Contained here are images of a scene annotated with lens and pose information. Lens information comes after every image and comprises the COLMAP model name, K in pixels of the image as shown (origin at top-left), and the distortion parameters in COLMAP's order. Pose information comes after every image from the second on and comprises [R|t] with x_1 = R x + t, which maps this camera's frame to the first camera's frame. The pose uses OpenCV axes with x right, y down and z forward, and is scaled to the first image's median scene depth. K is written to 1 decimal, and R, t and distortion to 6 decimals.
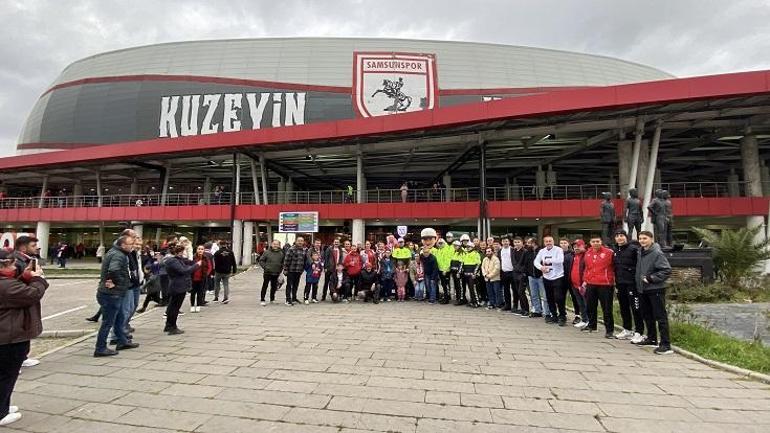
lens RADIAL K [[354.4, 0, 384.8], [0, 354.4, 218.5], [0, 0, 1]] dist [-0.004088, -0.000808]
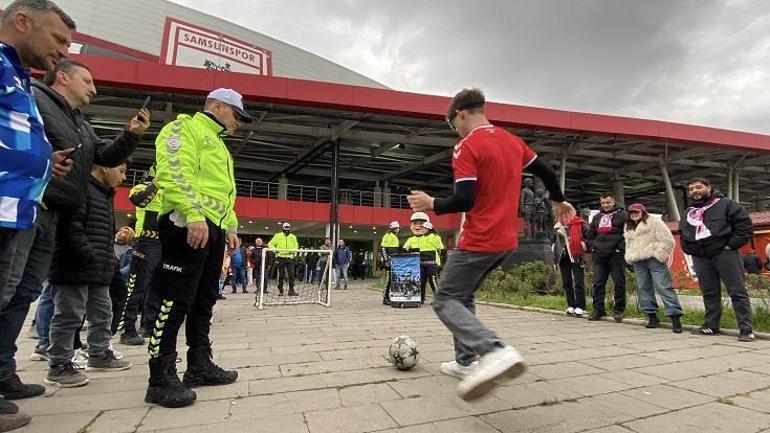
lens RADIAL K [[354.4, 0, 386.0], [0, 354.4, 215.8], [0, 0, 1]] dist [-0.004088, -0.000808]
pose [[0.864212, 0.075869, 0.497374, -0.022908], [-0.034608, 0.995188, -0.091672, 0.029495], [-0.501936, 0.062011, 0.862679, 0.104208]]
